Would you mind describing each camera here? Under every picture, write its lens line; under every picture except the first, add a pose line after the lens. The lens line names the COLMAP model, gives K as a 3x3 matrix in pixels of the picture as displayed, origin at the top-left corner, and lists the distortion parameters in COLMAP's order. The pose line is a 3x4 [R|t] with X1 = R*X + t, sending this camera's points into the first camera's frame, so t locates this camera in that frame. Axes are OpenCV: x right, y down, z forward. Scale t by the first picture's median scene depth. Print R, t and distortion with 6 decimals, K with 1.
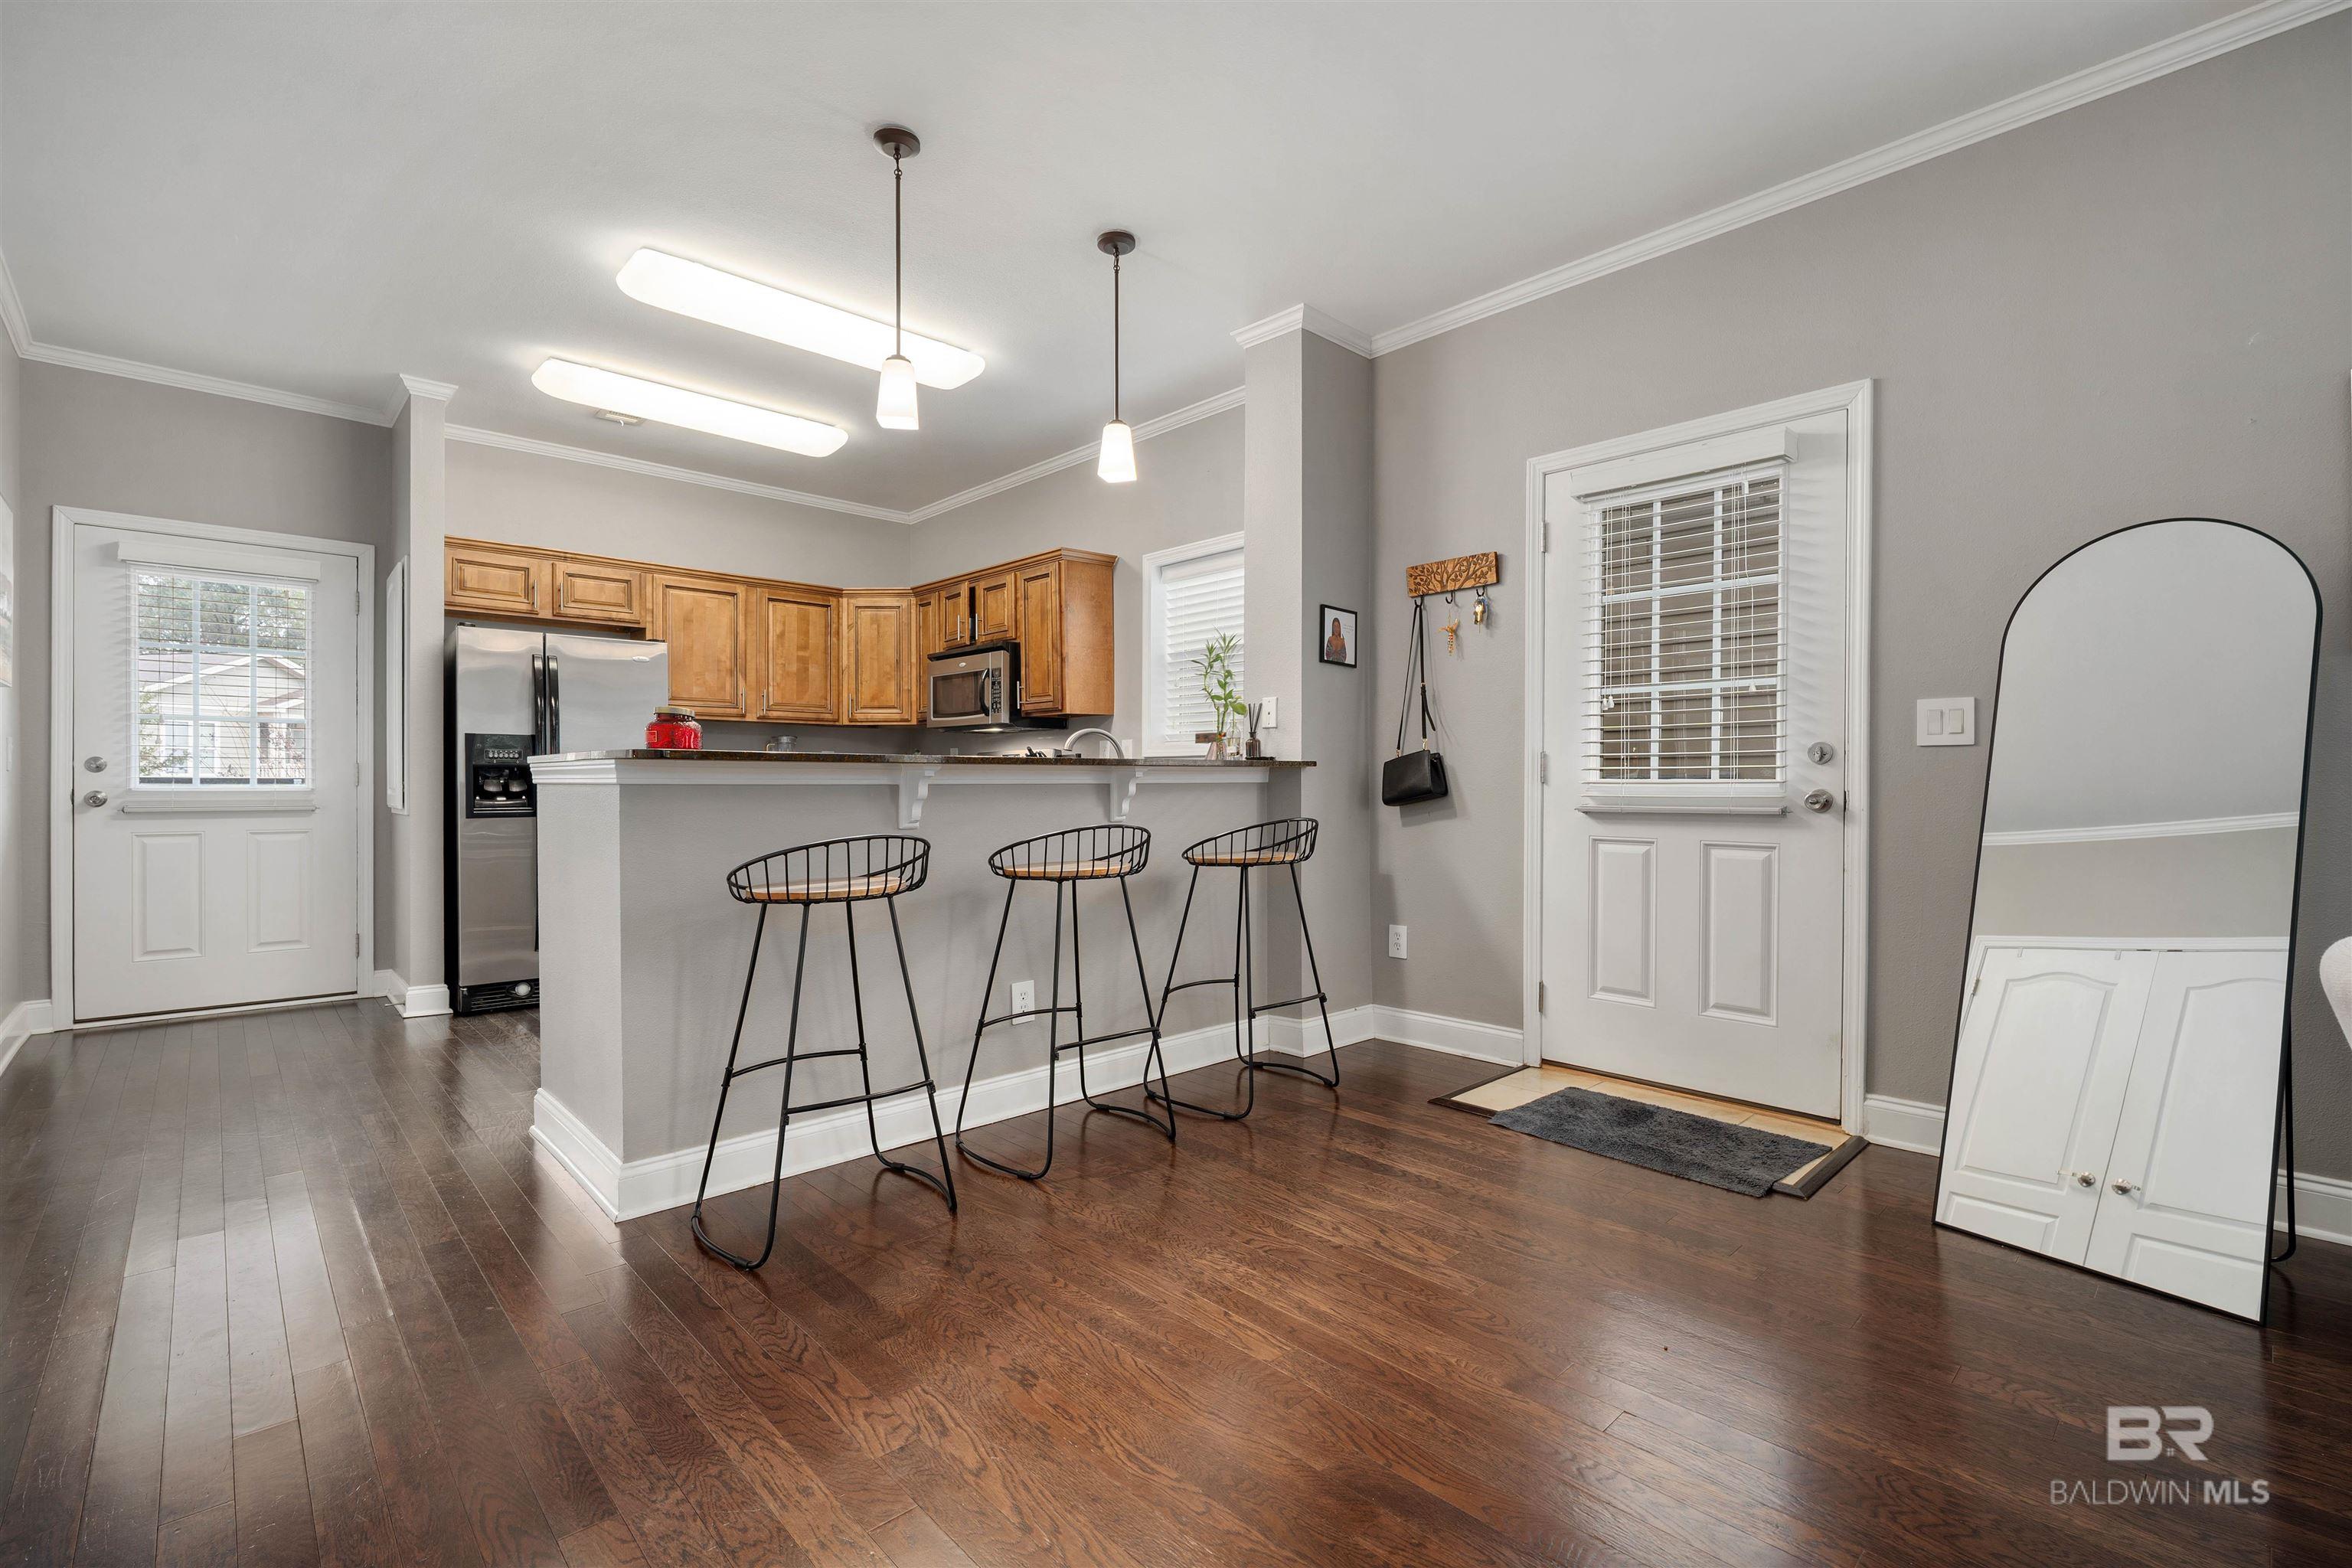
lens RADIAL K [[1044.4, 0, 1169.4], [0, 1044.4, 792.1], [0, 0, 1]] dist [-0.013258, 0.001592]
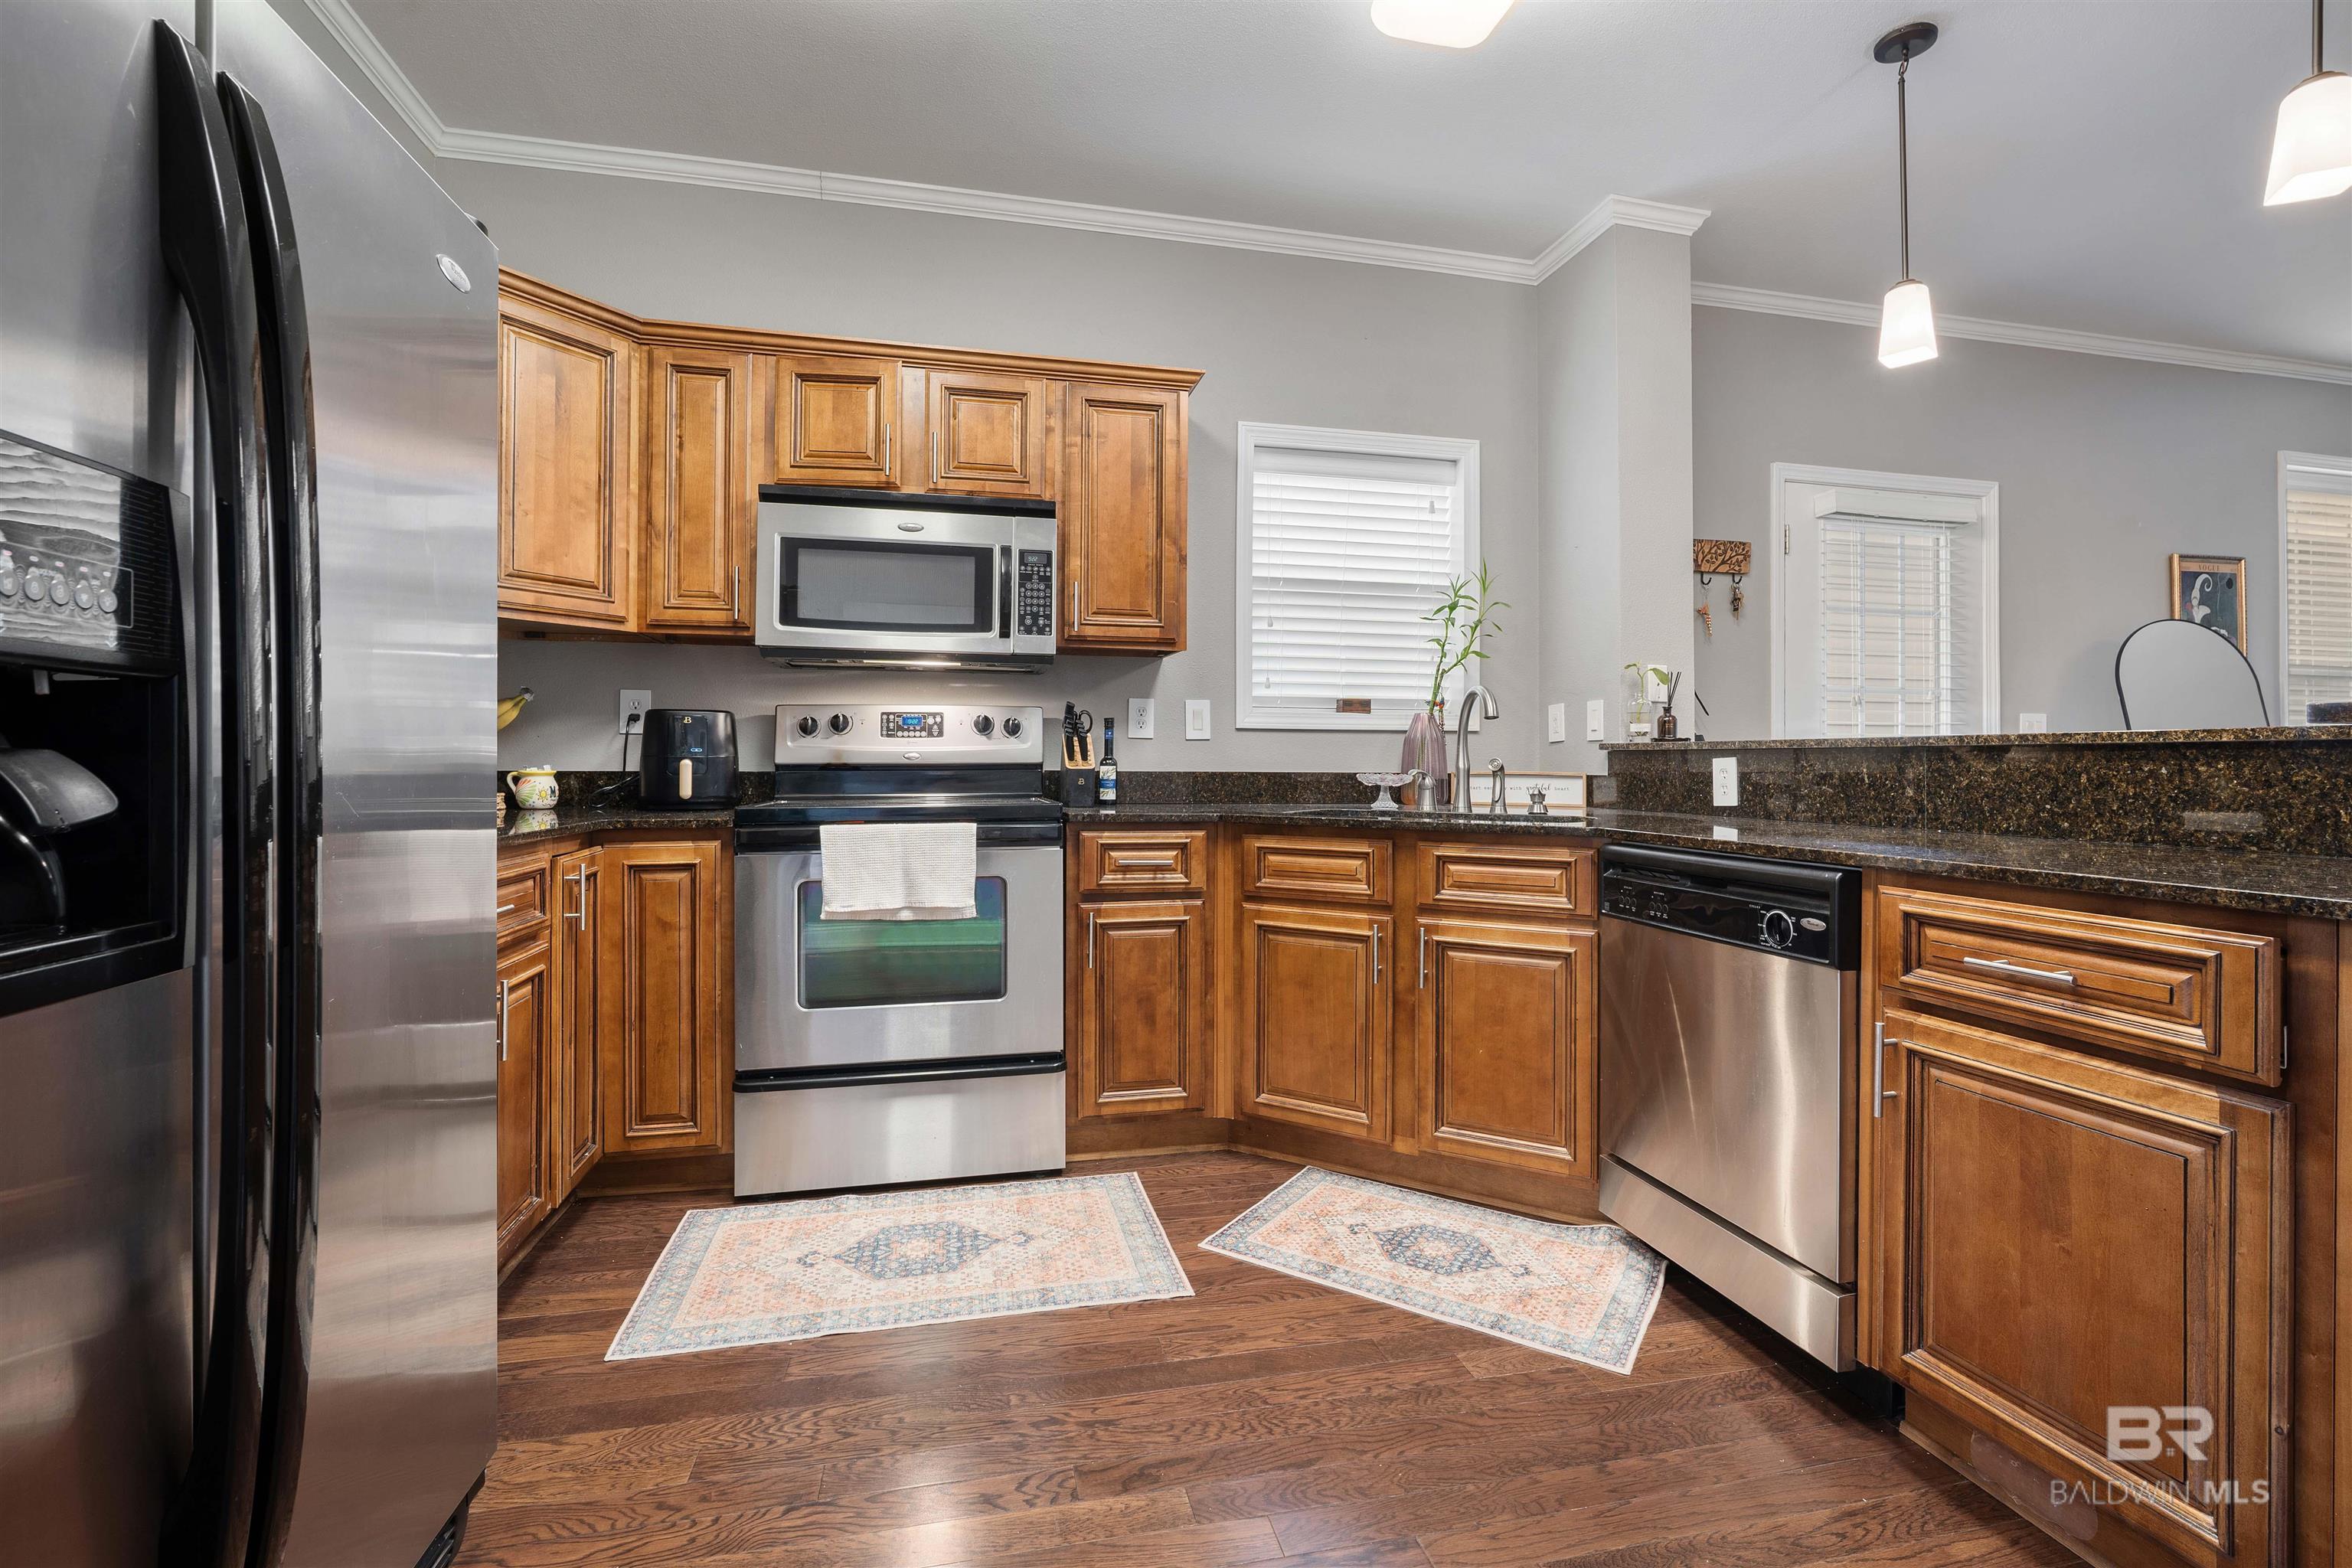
lens RADIAL K [[1044.4, 0, 1197.7], [0, 1044.4, 769.0], [0, 0, 1]] dist [-0.013258, 0.001592]
pose [[0.497136, -0.000597, 0.867673, -0.534064], [0.005375, 0.999983, -0.002392, -0.005427], [-0.867656, 0.005853, 0.497130, 0.609138]]
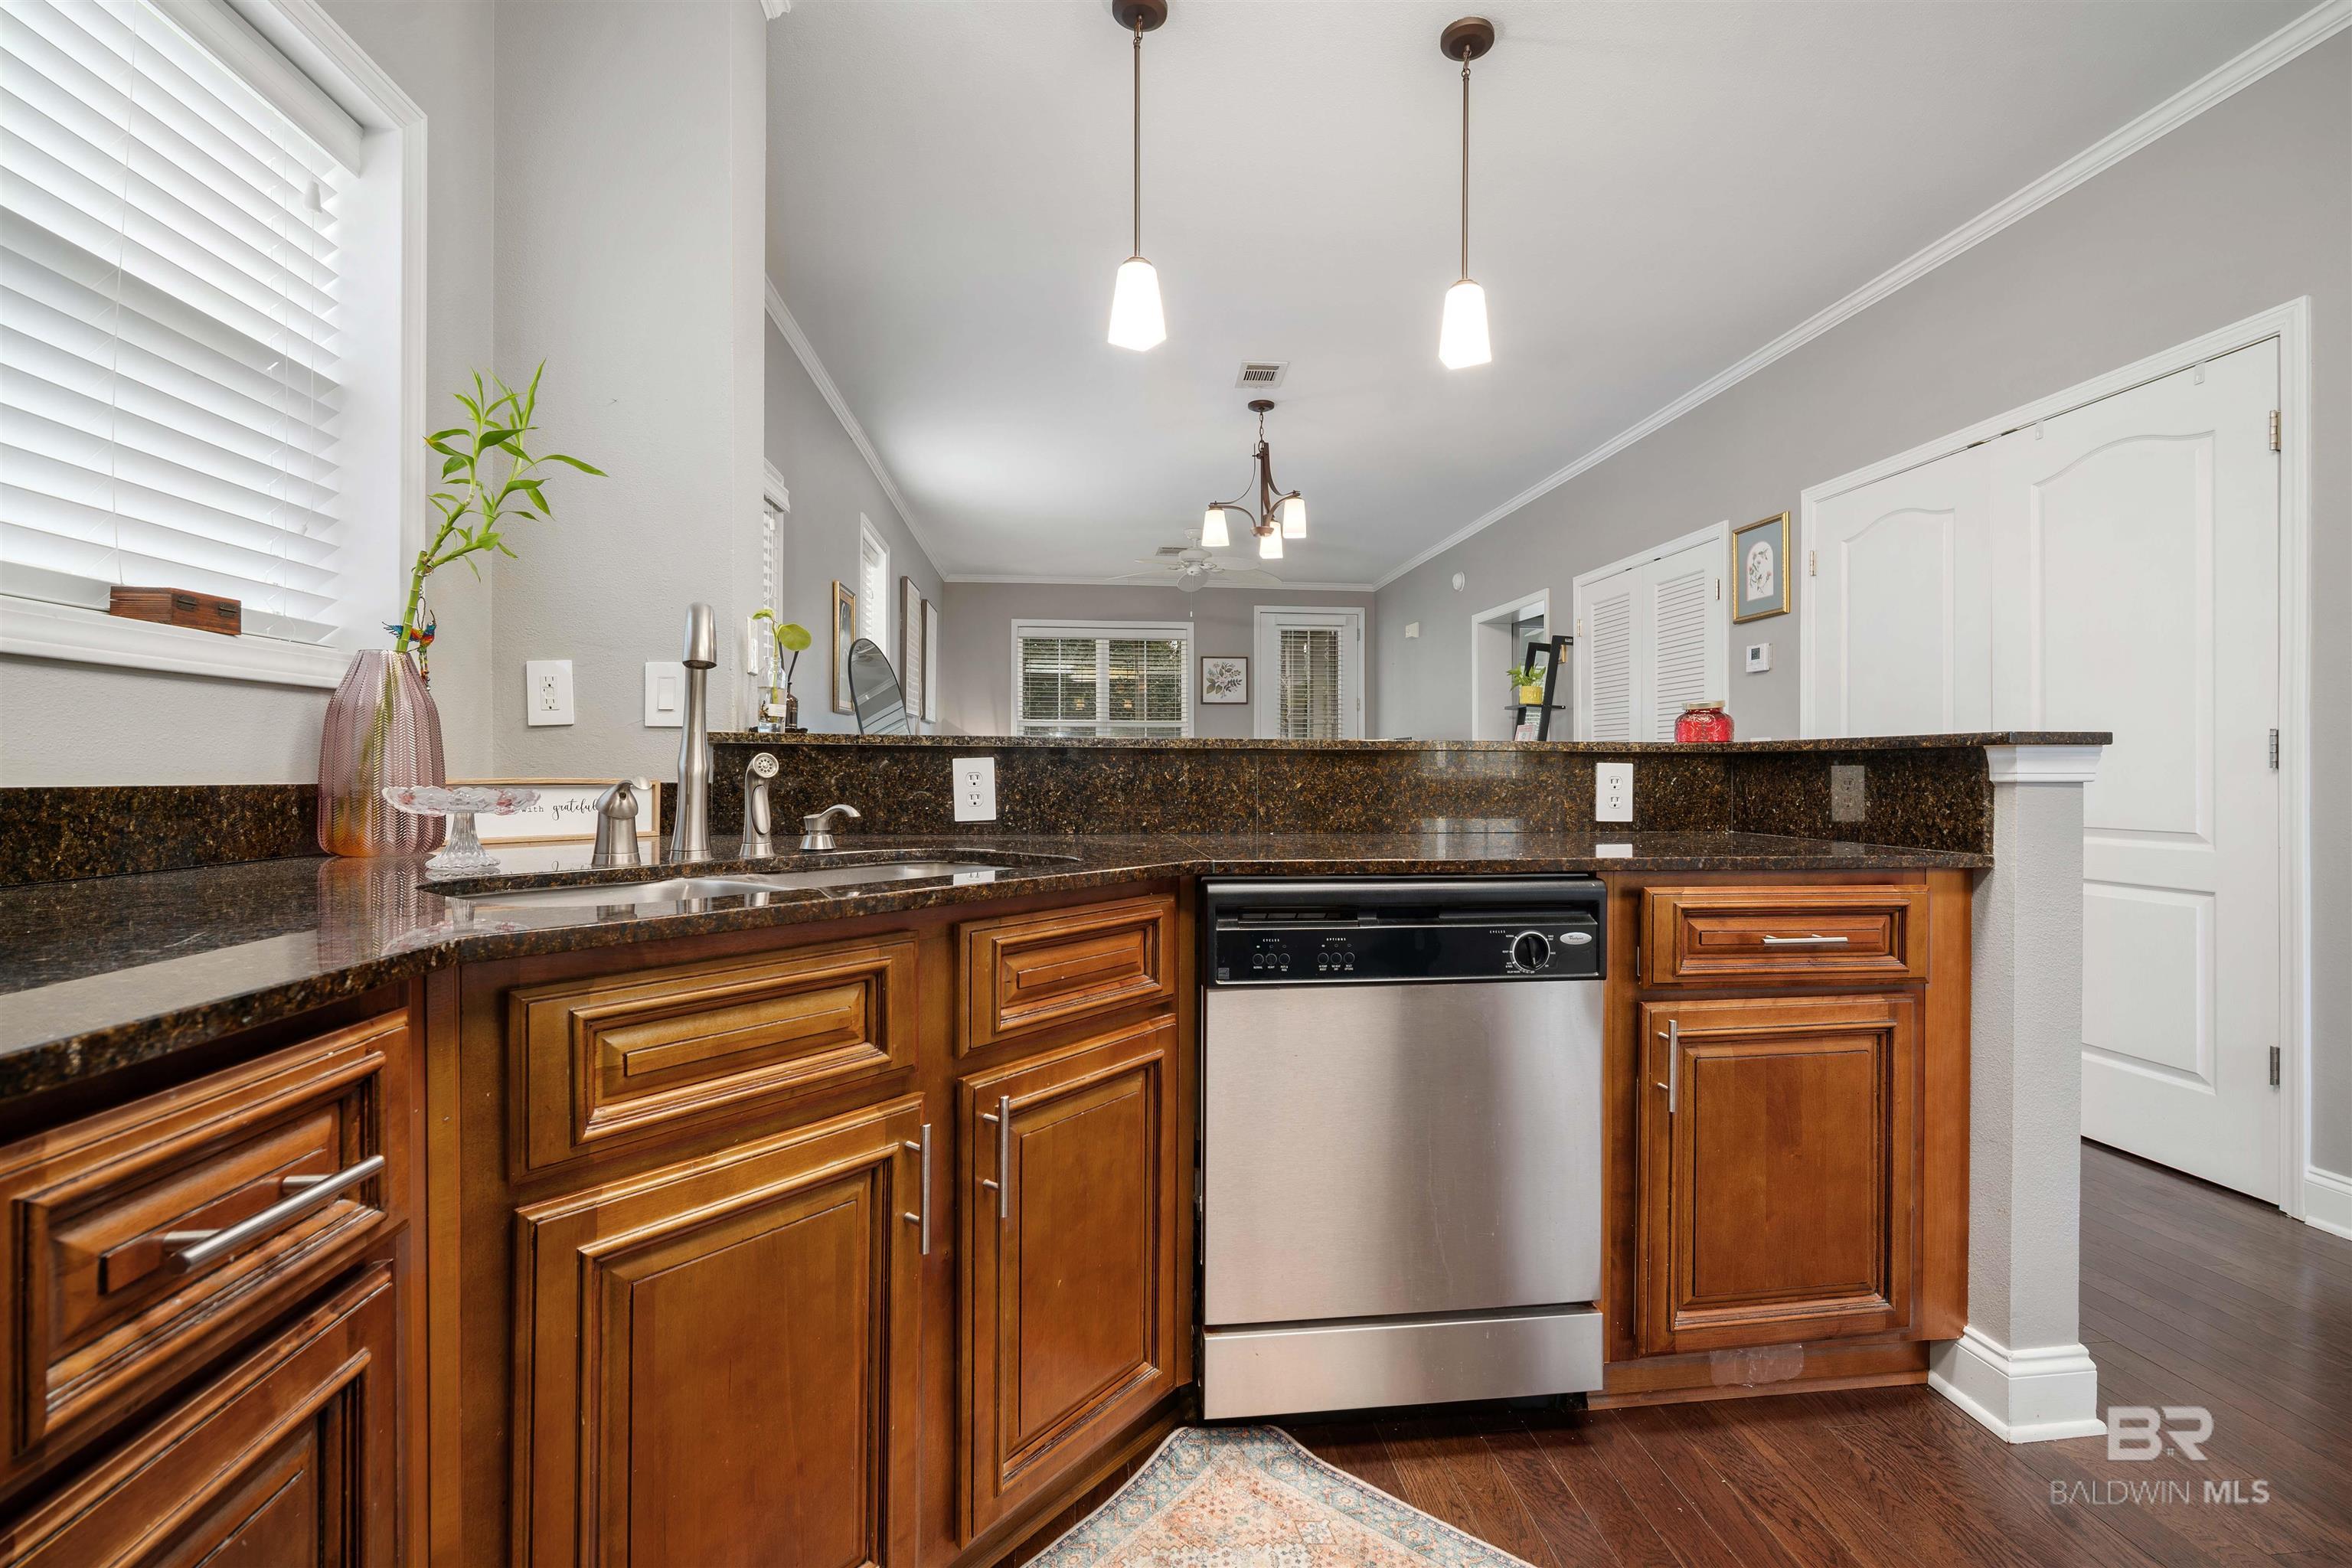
lens RADIAL K [[1044.4, 0, 1191.5], [0, 1044.4, 771.5], [0, 0, 1]] dist [-0.013258, 0.001592]
pose [[-0.805572, -0.004330, 0.592483, -0.281890], [0.002602, 0.999938, 0.010846, -0.009287], [-0.592493, 0.010278, -0.805510, 0.881767]]
